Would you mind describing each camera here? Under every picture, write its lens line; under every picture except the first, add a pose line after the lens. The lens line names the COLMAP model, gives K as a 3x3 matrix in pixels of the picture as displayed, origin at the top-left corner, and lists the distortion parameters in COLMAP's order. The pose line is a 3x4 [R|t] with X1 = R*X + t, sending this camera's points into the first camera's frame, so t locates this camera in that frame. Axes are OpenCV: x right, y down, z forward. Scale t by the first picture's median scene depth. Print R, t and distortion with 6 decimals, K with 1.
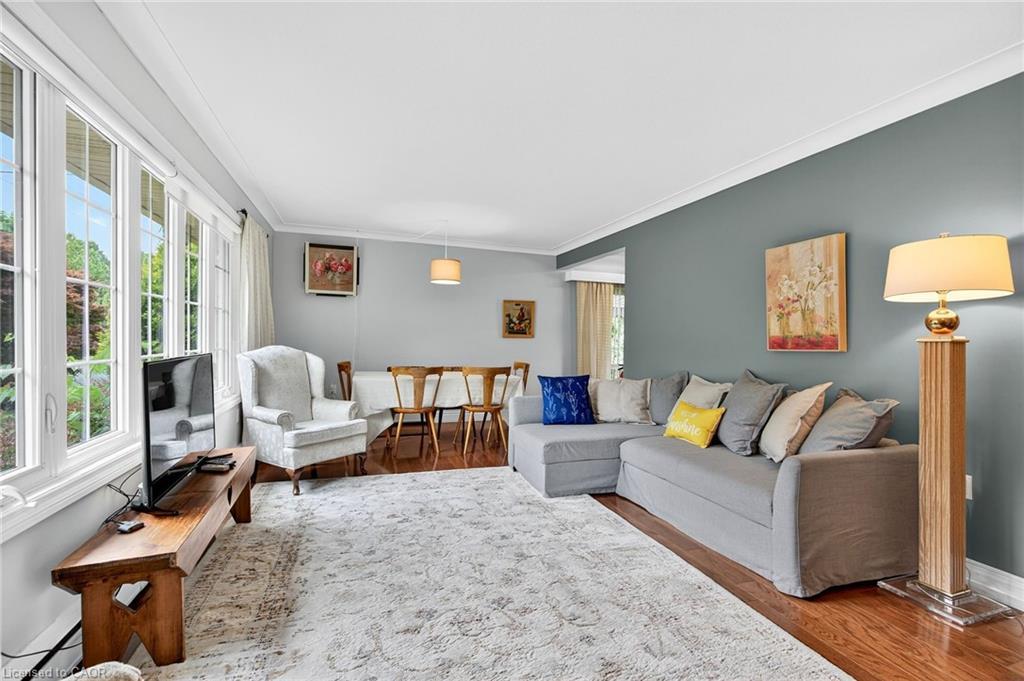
lens RADIAL K [[458.6, 0, 512.0], [0, 458.6, 341.7], [0, 0, 1]] dist [0.001722, -0.000263]
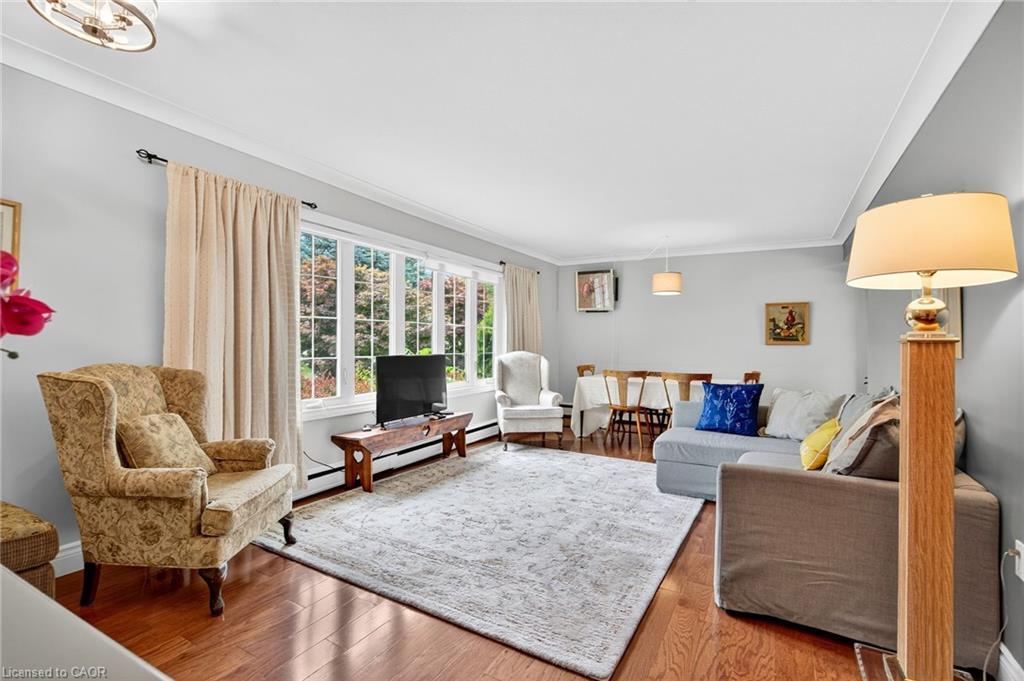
lens RADIAL K [[469.7, 0, 514.3], [0, 469.7, 342.8], [0, 0, 1]] dist [0.002957, 0.000089]
pose [[0.666533, -0.012036, -0.745378, 0.715395], [-0.002603, 0.999826, -0.018472, 0.011677], [0.745471, 0.014252, 0.666386, 0.003247]]
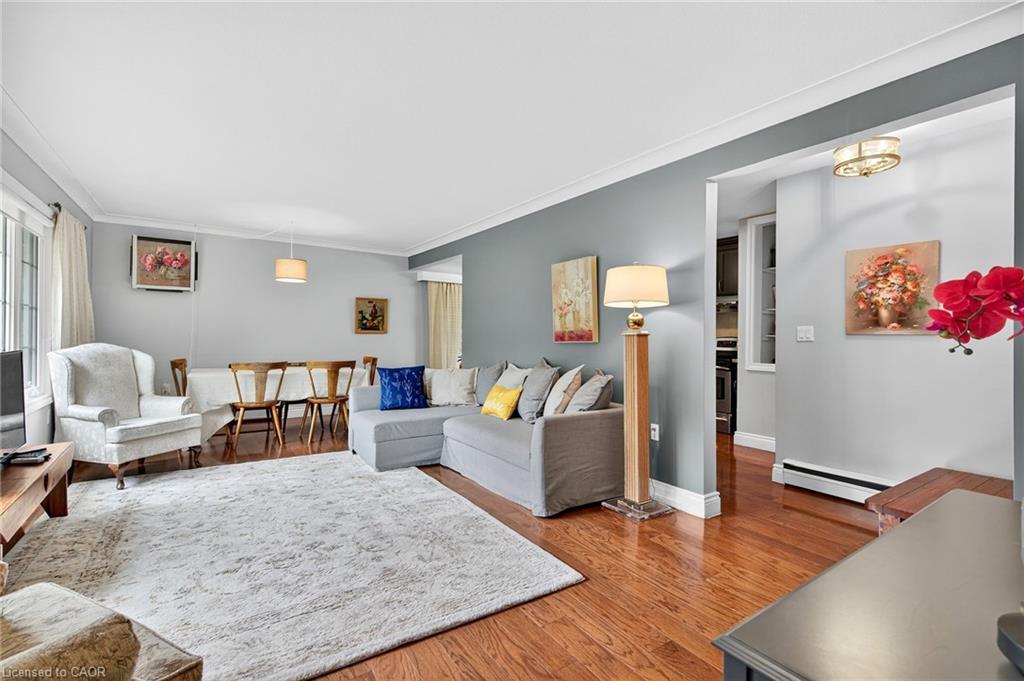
lens RADIAL K [[462.4, 0, 512.6], [0, 462.4, 330.7], [0, 0, 1]] dist [0.002086, 0.000475]
pose [[0.965985, -0.004706, 0.258555, 0.110560], [0.008235, 0.999887, -0.012570, 0.001923], [-0.258467, 0.014272, 0.965915, -0.232092]]
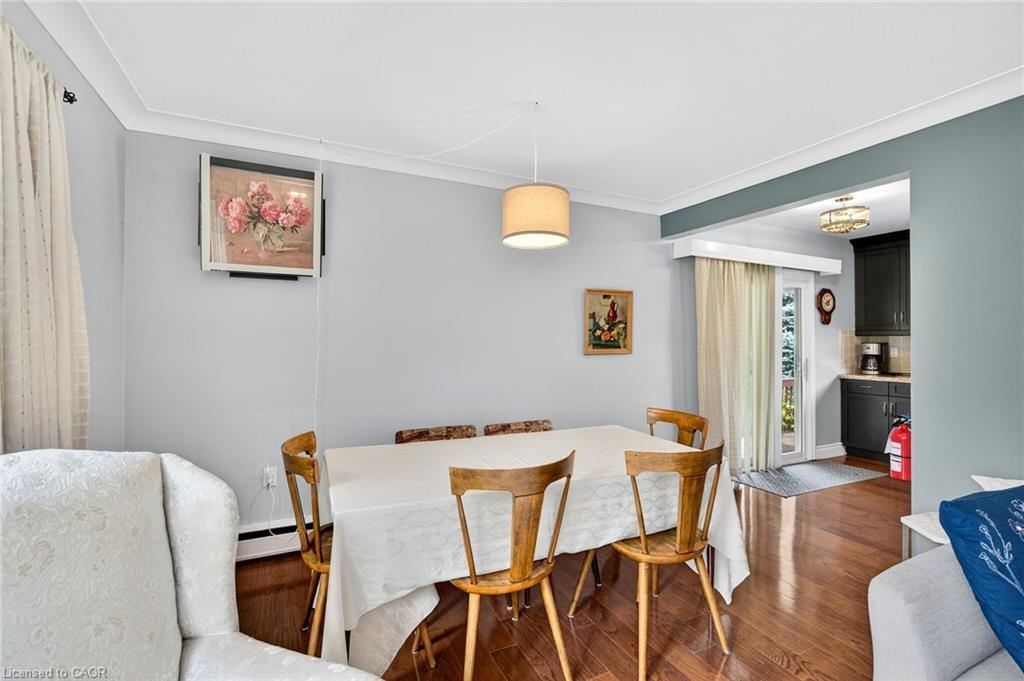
lens RADIAL K [[458.6, 0, 512.0], [0, 458.6, 341.7], [0, 0, 1]] dist [0.001722, -0.000263]
pose [[0.993934, -0.016611, 0.108716, -0.355969], [0.016745, 0.999860, -0.000321, -0.055420], [-0.108695, 0.002139, 0.994073, 0.923733]]
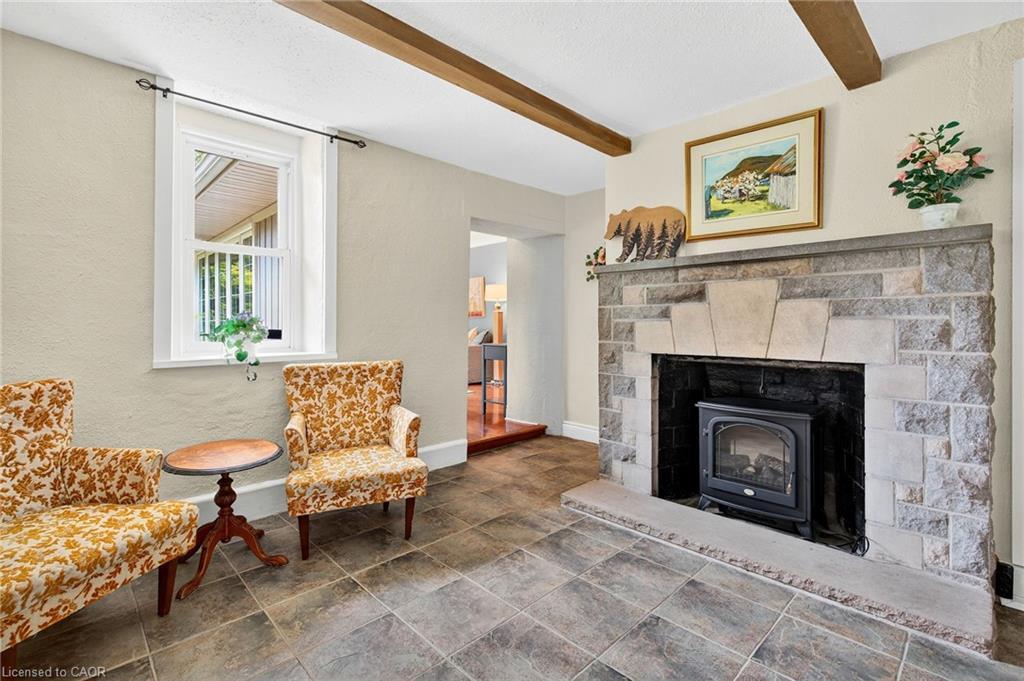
lens RADIAL K [[462.4, 0, 512.6], [0, 462.4, 330.7], [0, 0, 1]] dist [0.002086, 0.000475]
pose [[0.903803, -0.015130, 0.427680, -0.346470], [0.013633, 0.999886, 0.006562, 0.082553], [-0.427731, -0.000100, 0.903906, -1.572878]]
